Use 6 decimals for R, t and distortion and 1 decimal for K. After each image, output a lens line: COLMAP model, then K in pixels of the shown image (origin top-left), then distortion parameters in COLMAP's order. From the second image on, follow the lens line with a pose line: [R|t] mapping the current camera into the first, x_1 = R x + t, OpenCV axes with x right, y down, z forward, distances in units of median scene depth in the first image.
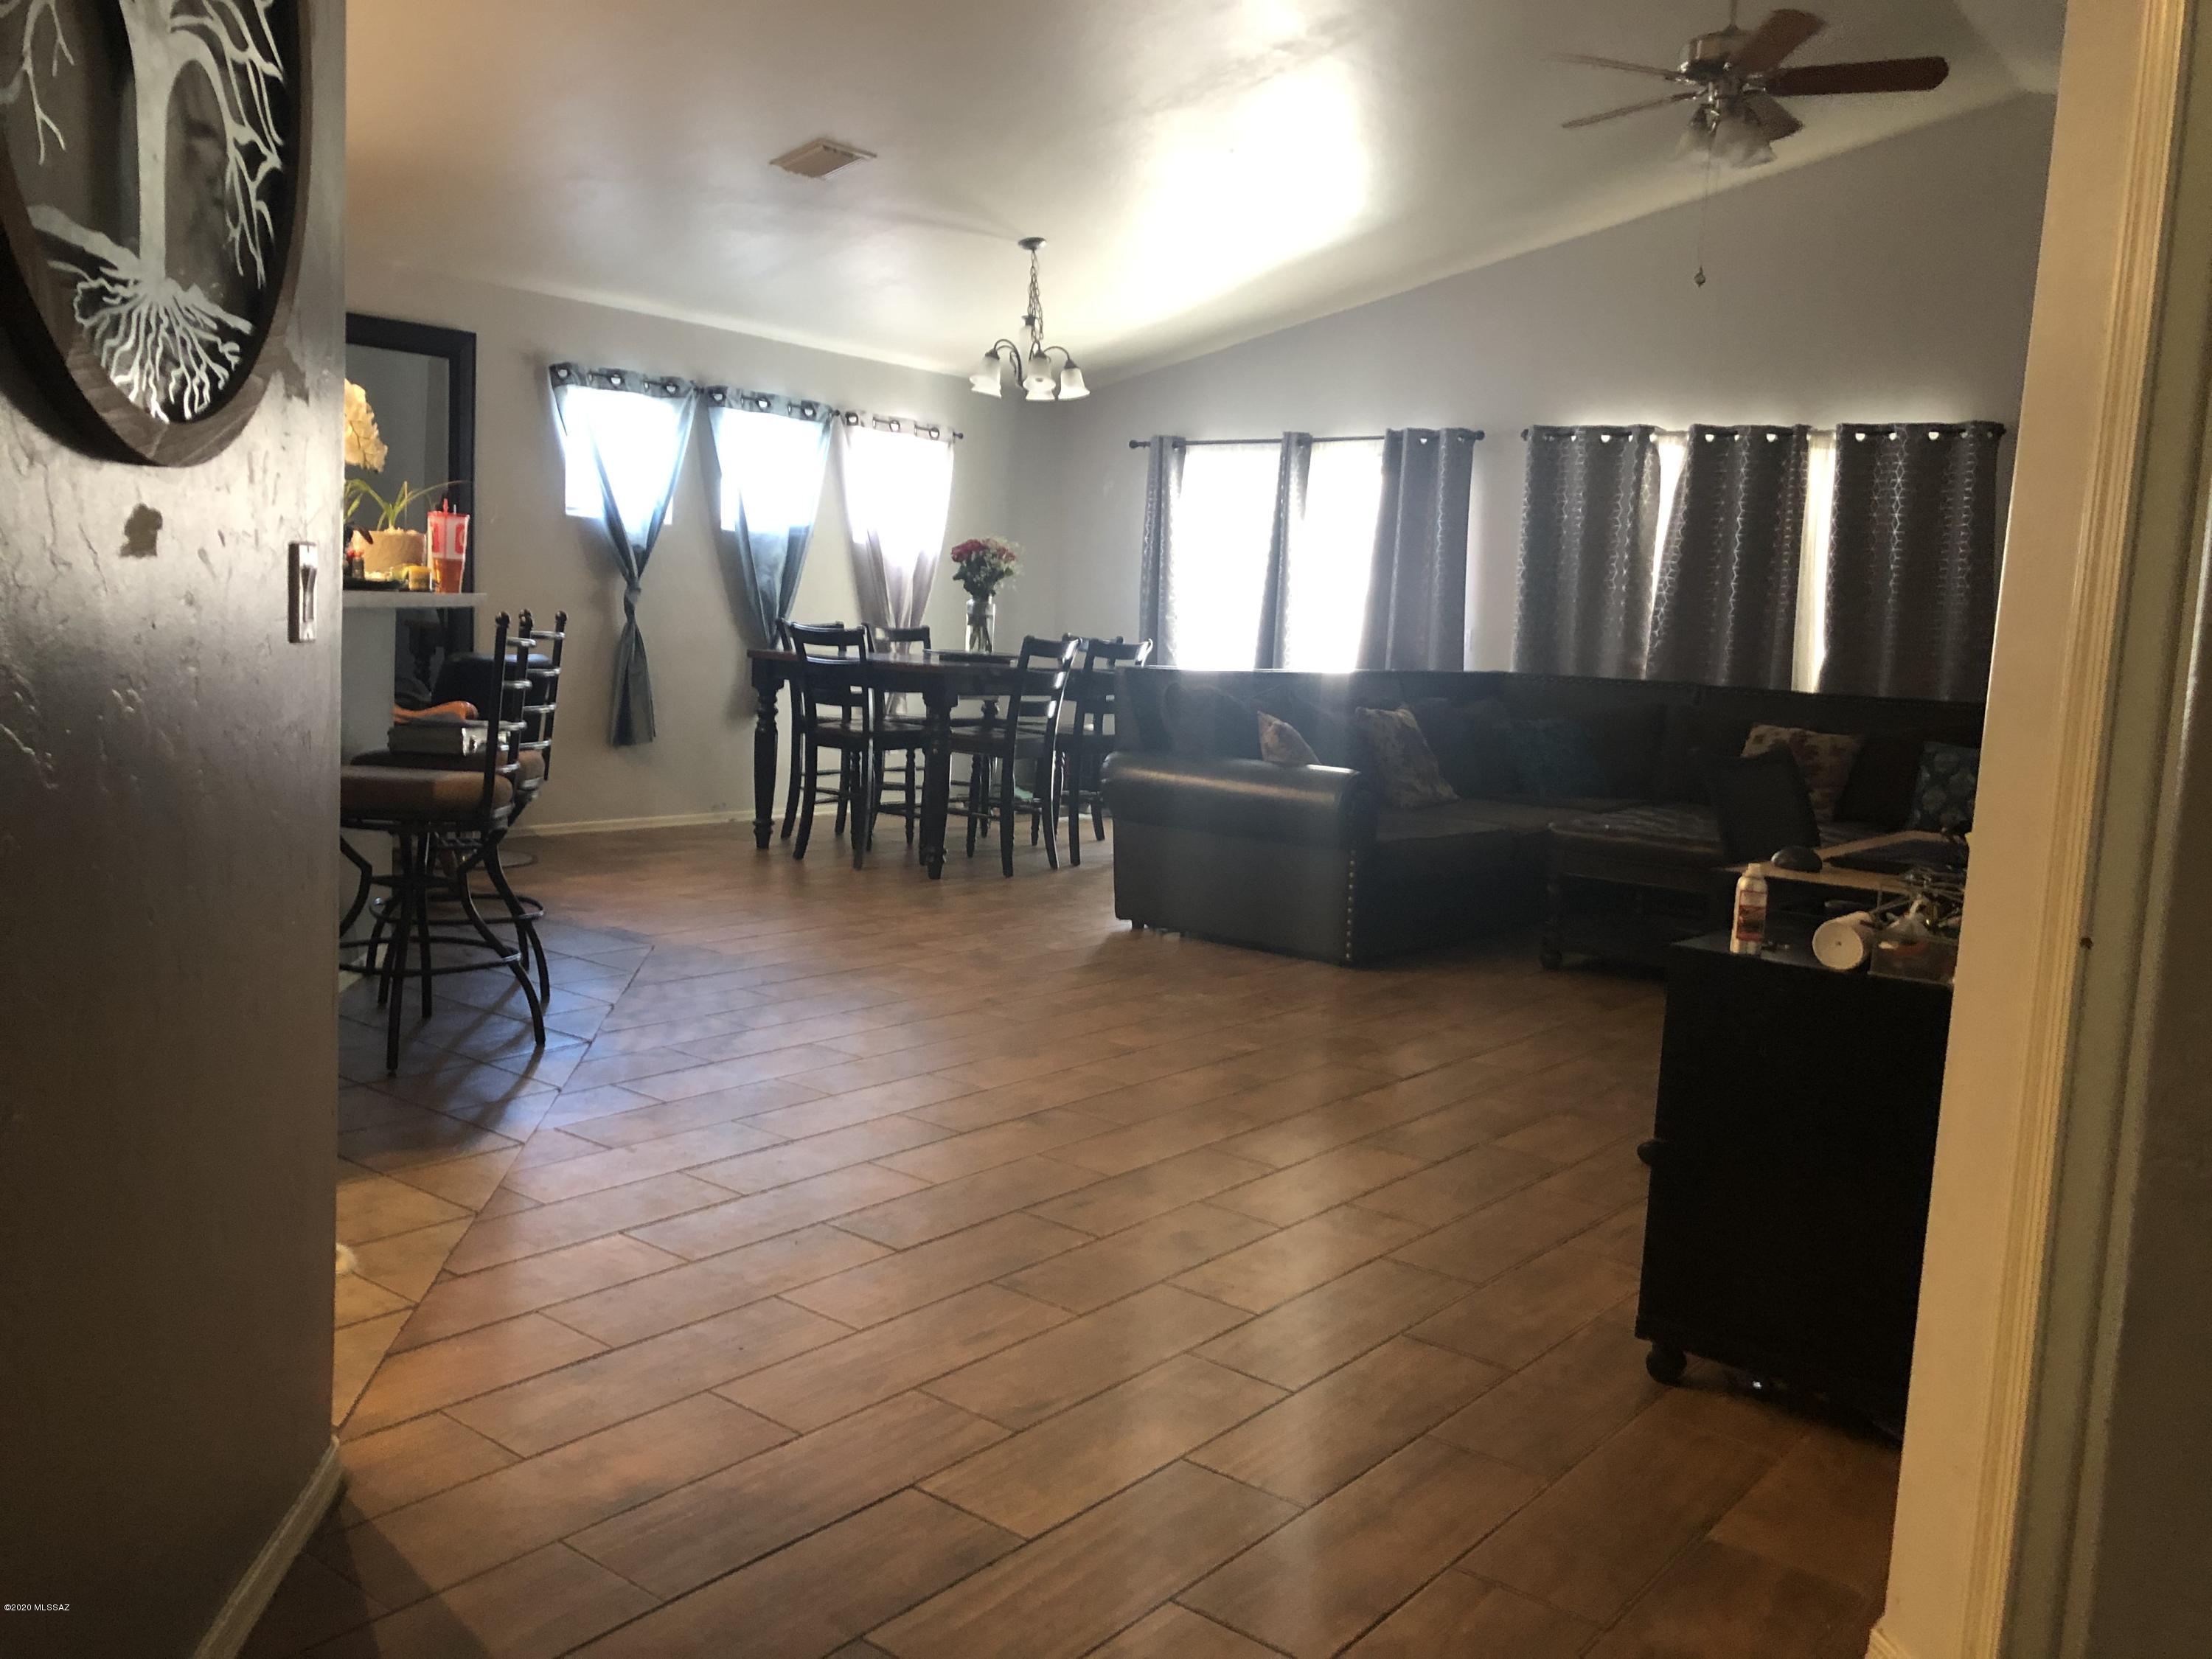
lens RADIAL K [[1816.3, 0, 1110.5], [0, 1816.3, 817.4], [0, 0, 1]] dist [0.012543, -0.011316]
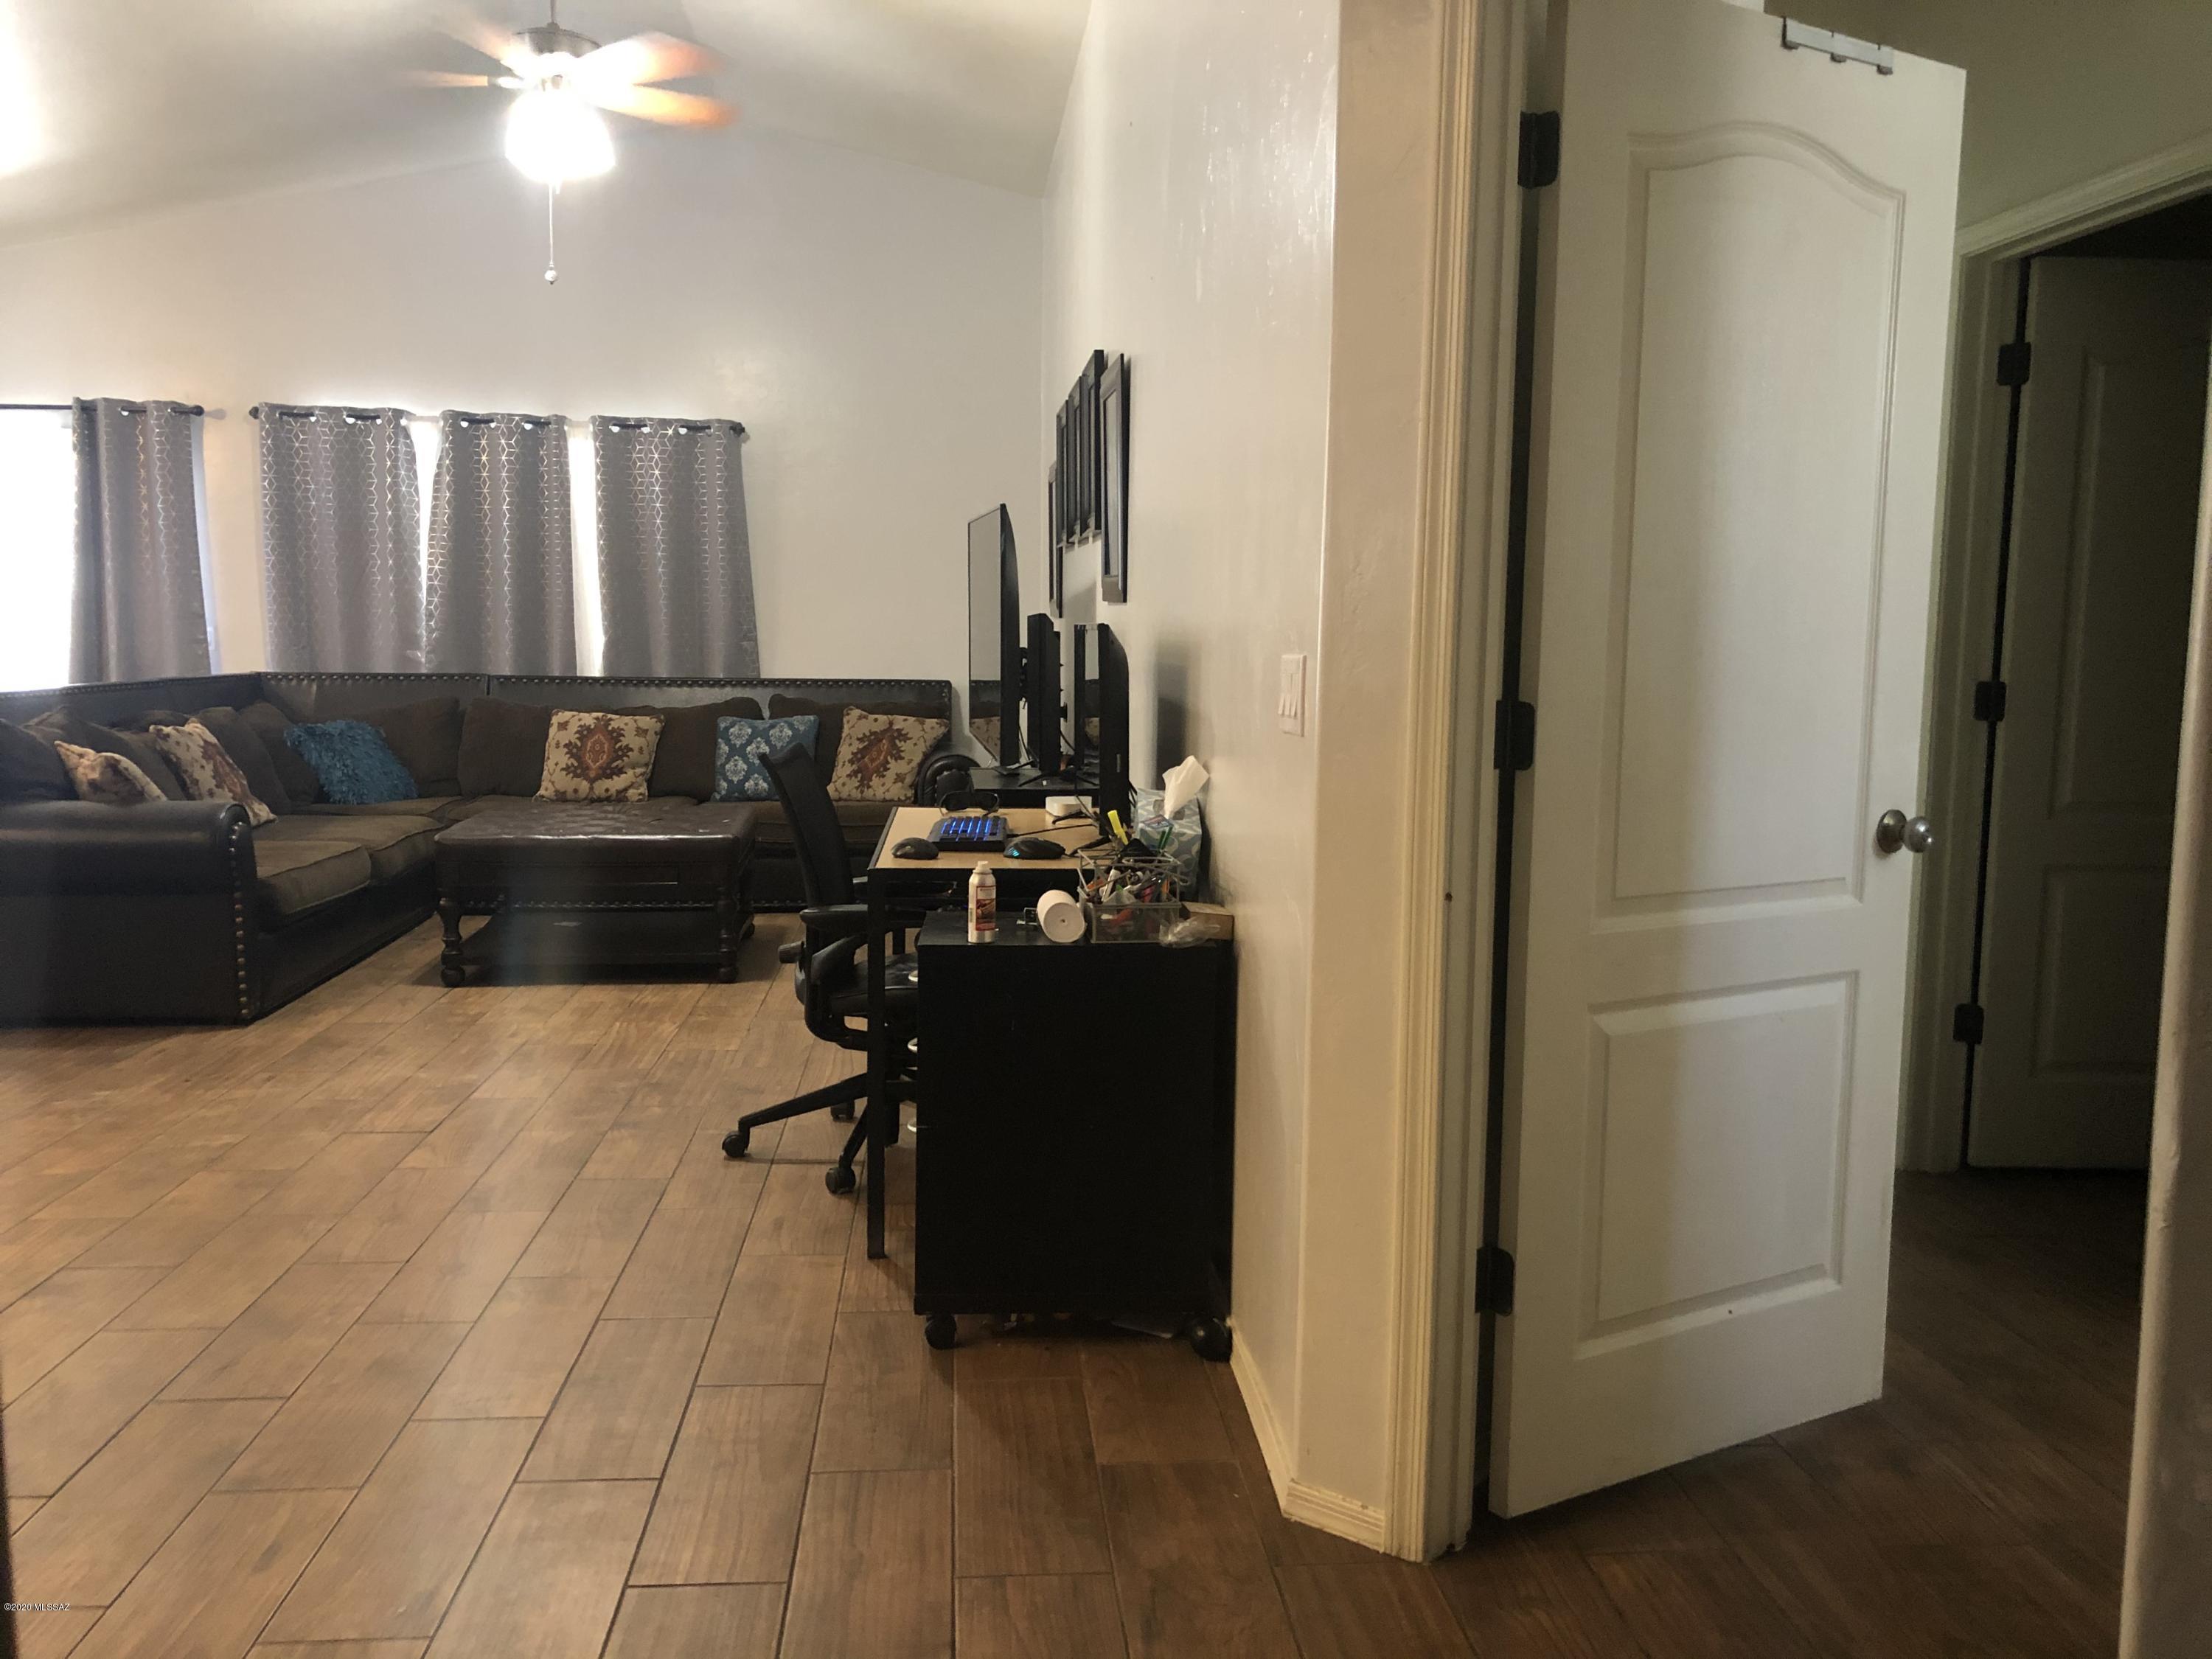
lens RADIAL K [[1816.3, 0, 1110.5], [0, 1816.3, 817.4], [0, 0, 1]] dist [0.012543, -0.011316]
pose [[0.726679, -0.114627, 0.677347, -0.107776], [0.102794, 0.993024, 0.057768, -0.018253], [-0.679243, 0.027649, 0.733392, 0.046164]]
